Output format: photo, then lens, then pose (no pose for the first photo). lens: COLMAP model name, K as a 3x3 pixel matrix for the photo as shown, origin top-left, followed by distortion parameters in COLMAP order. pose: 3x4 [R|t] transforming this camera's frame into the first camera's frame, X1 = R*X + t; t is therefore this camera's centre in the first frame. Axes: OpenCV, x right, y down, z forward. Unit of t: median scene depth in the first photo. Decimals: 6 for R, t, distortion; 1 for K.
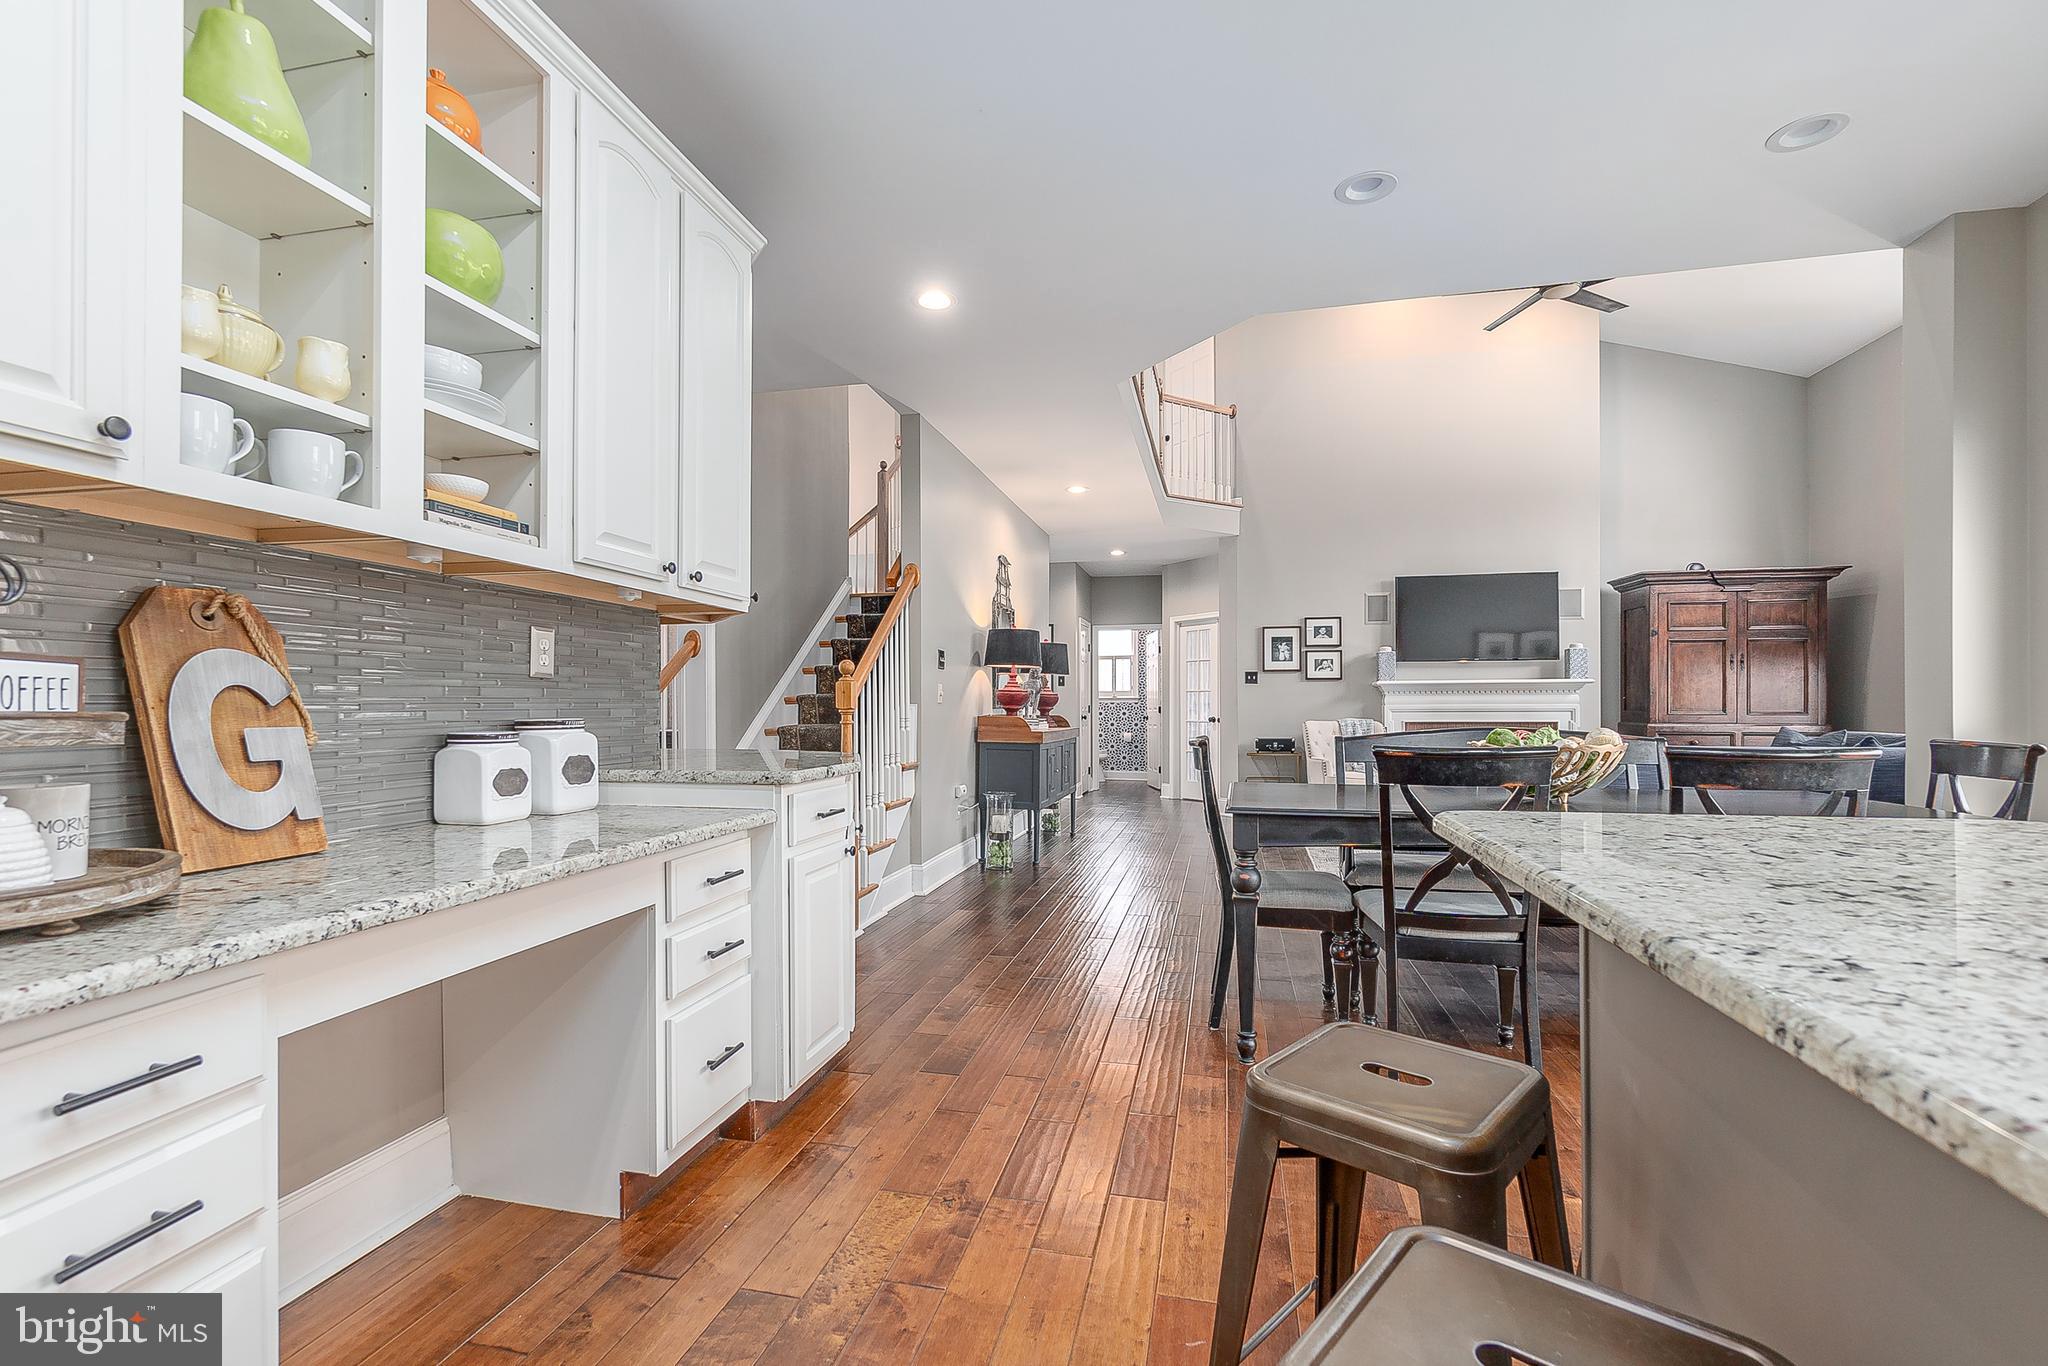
lens RADIAL K [[901.8, 0, 1016.5], [0, 901.8, 700.8], [0, 0, 1]] dist [-0.006454, 0.000456]
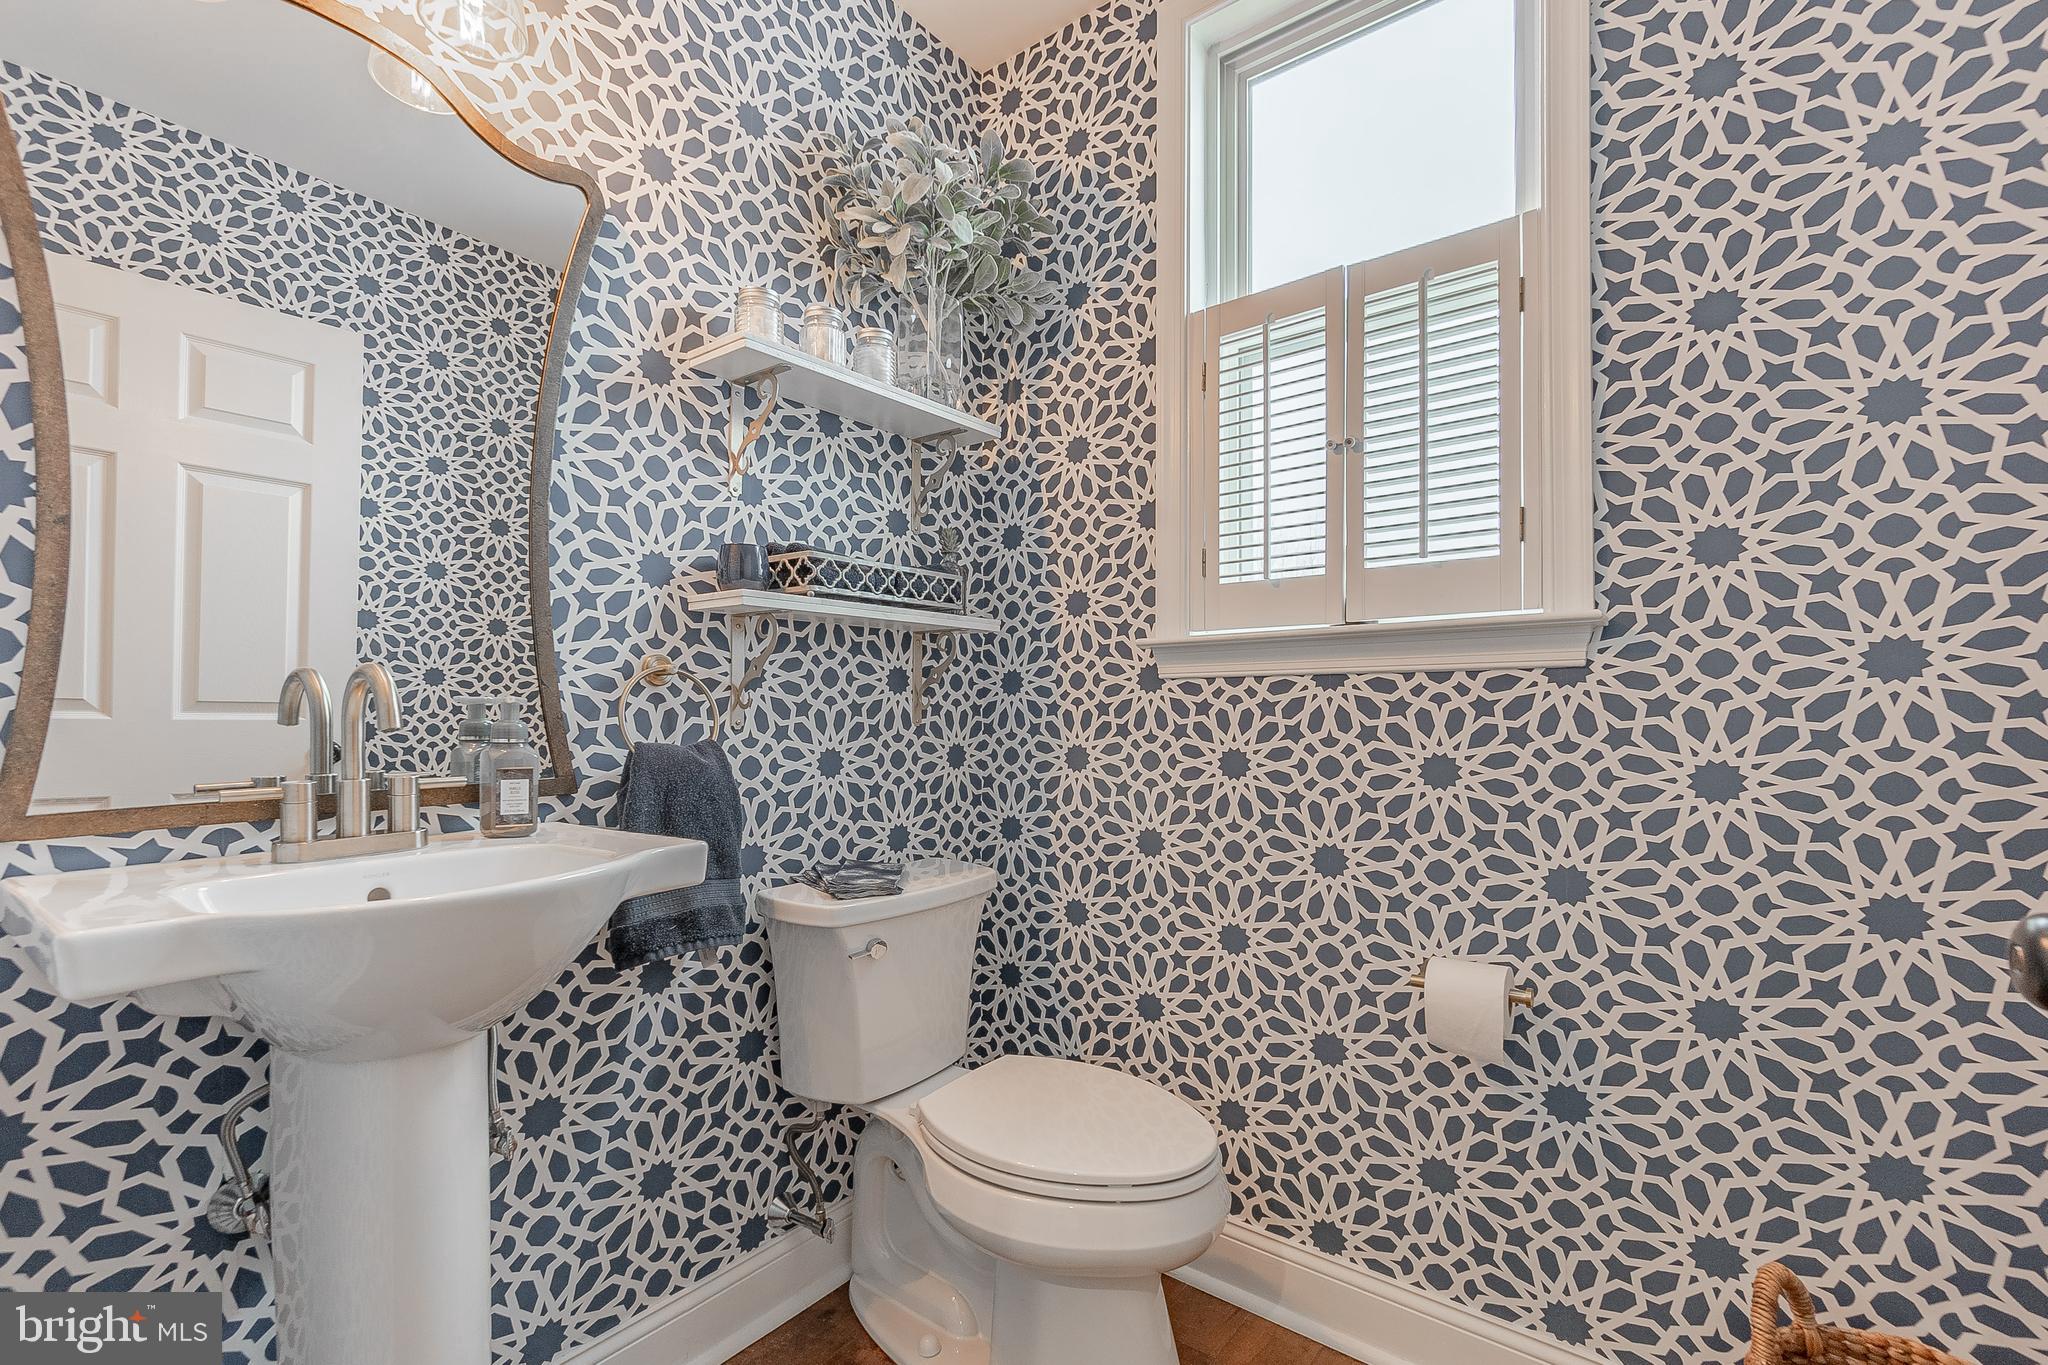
lens RADIAL K [[901.8, 0, 1007.0], [0, 901.8, 693.3], [0, 0, 1]] dist [-0.006454, 0.000456]
pose [[0.908873, -0.000925, -0.417071, 0.195114], [-0.000869, 0.999991, -0.004111, 0.008617], [0.417071, 0.004098, 0.908865, 1.460133]]
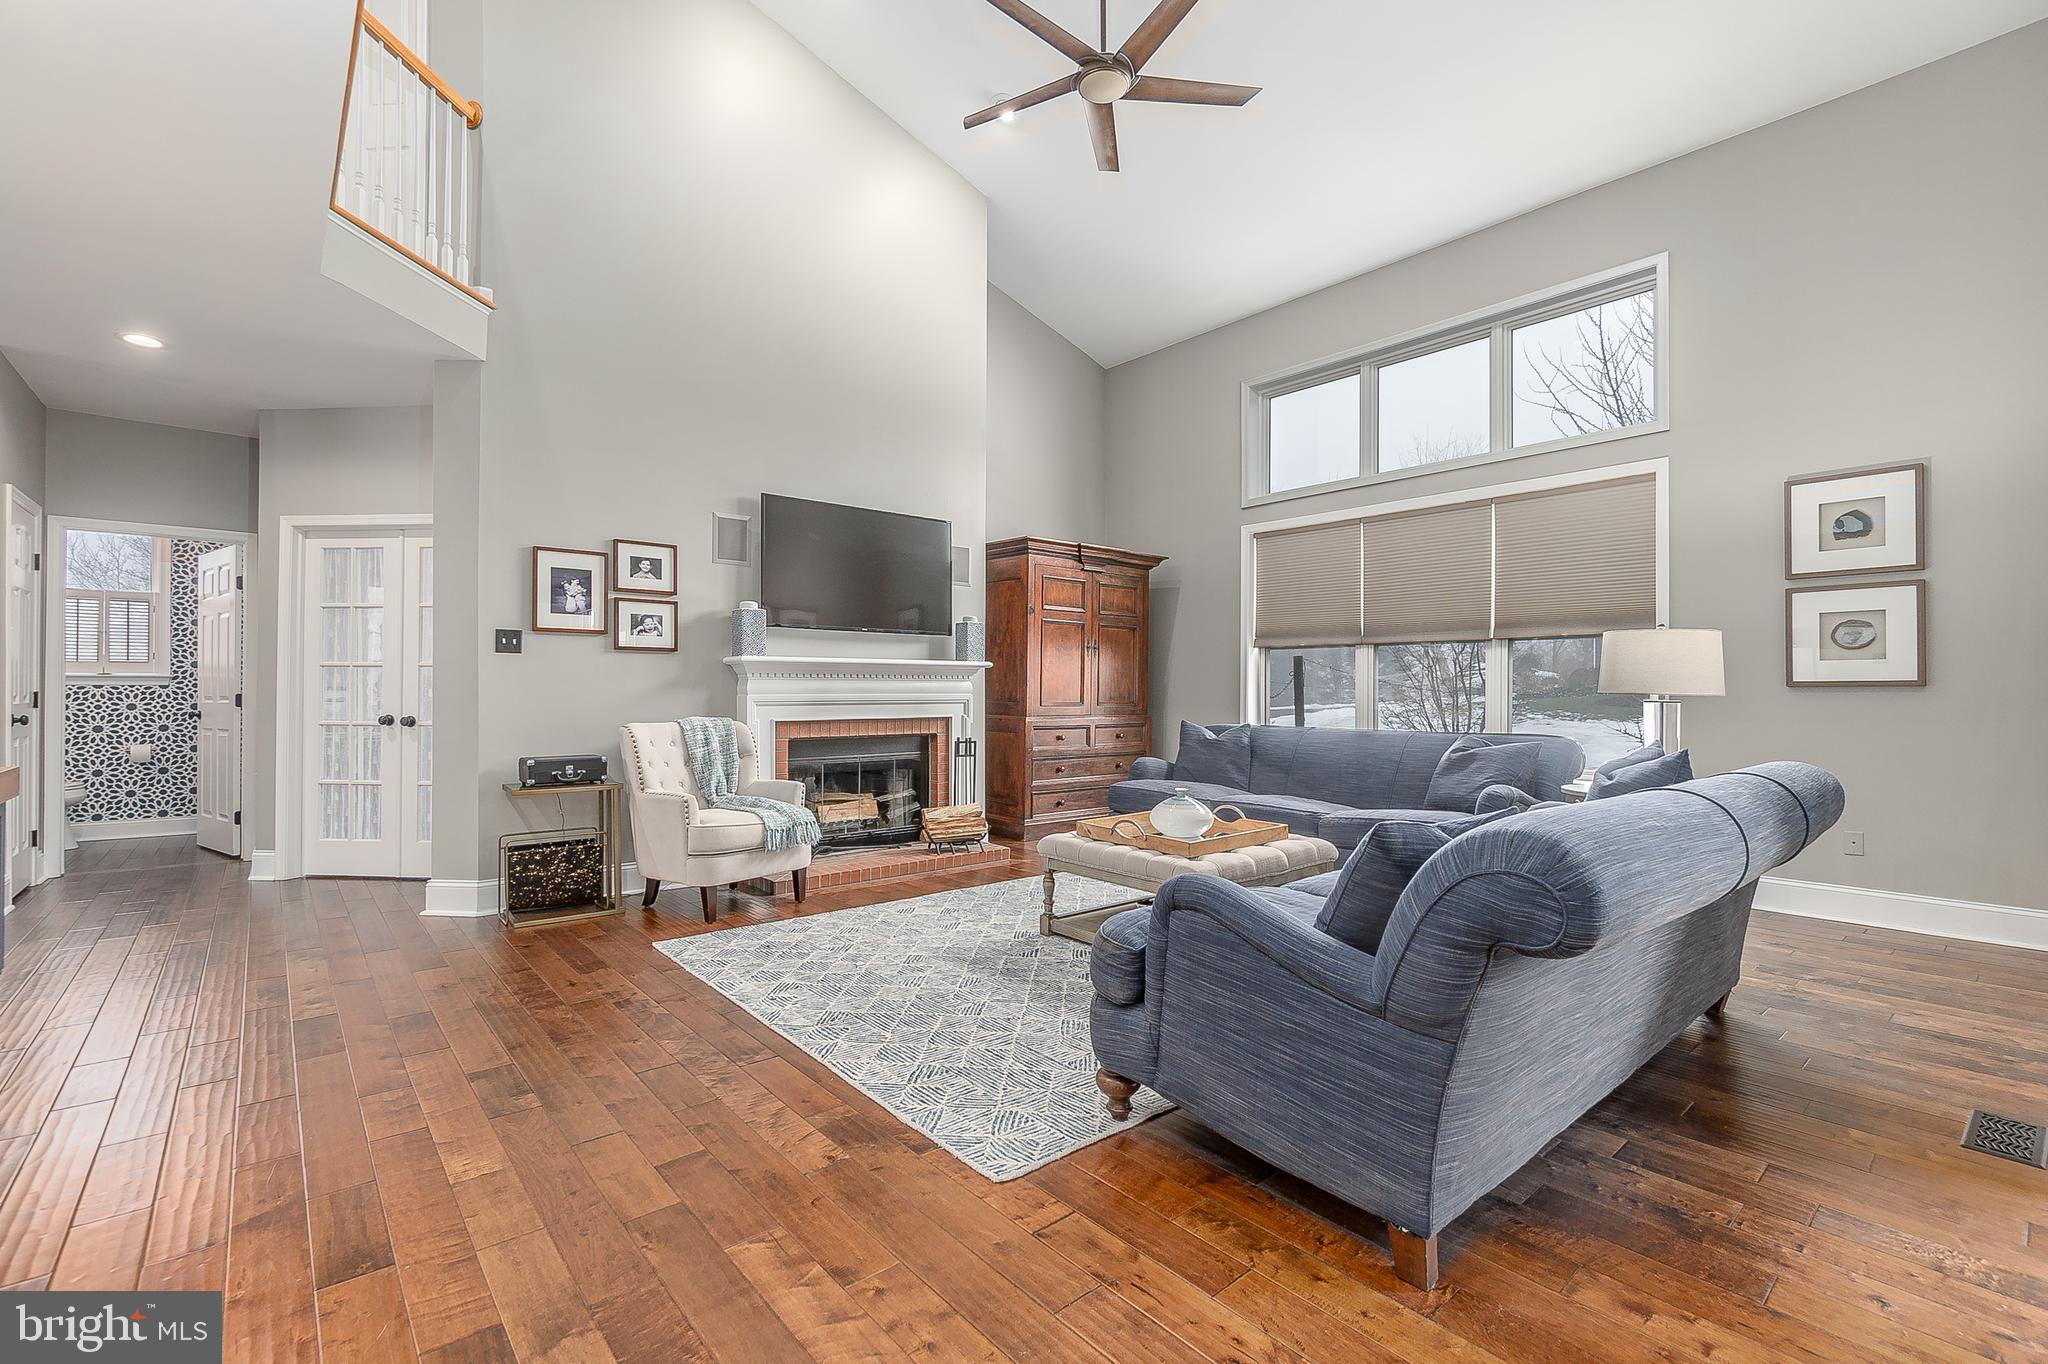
lens RADIAL K [[901.8, 0, 1021.7], [0, 901.8, 686.4], [0, 0, 1]] dist [-0.006454, 0.000456]
pose [[0.596793, 0.007474, 0.802360, 0.023821], [-0.009901, 0.999949, -0.001950, -0.001849], [-0.802334, -0.006780, 0.596837, 0.500963]]
